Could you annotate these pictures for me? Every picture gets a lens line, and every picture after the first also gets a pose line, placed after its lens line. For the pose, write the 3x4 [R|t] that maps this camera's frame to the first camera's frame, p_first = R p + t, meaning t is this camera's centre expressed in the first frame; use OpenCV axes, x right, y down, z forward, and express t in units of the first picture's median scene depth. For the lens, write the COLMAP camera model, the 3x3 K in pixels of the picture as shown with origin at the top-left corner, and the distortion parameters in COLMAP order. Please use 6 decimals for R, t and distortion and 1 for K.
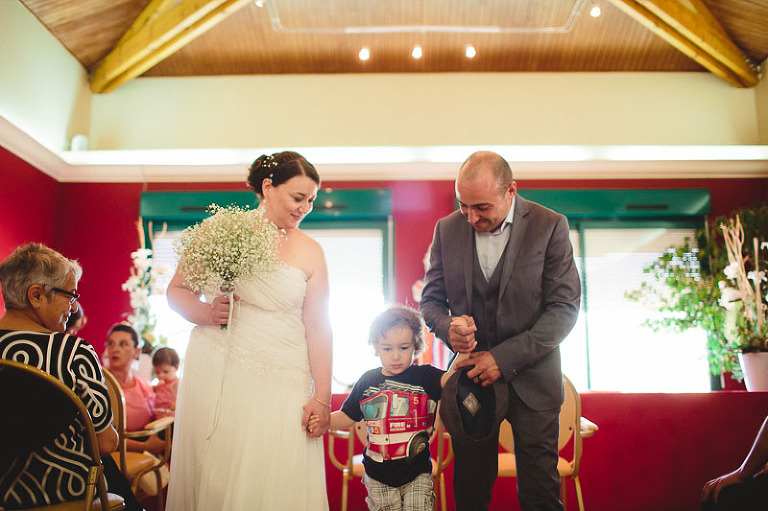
lens RADIAL K [[791.6, 0, 383.1], [0, 791.6, 256.1], [0, 0, 1]] dist [-0.041750, 0.000000]
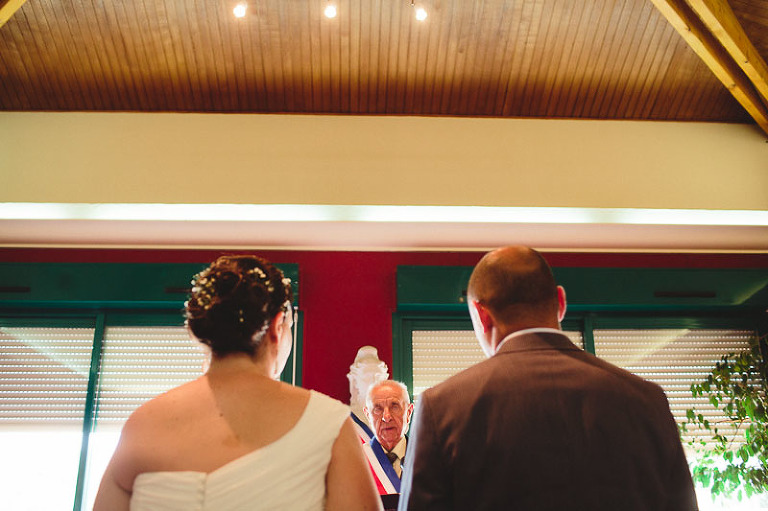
lens RADIAL K [[791.6, 0, 384.8], [0, 791.6, 254.3], [0, 0, 1]] dist [-0.041750, 0.000000]
pose [[0.997767, 0.015449, 0.064980, 0.035865], [-0.005176, 0.987841, -0.155382, 0.007895], [-0.066590, 0.154699, 0.985715, 0.327358]]
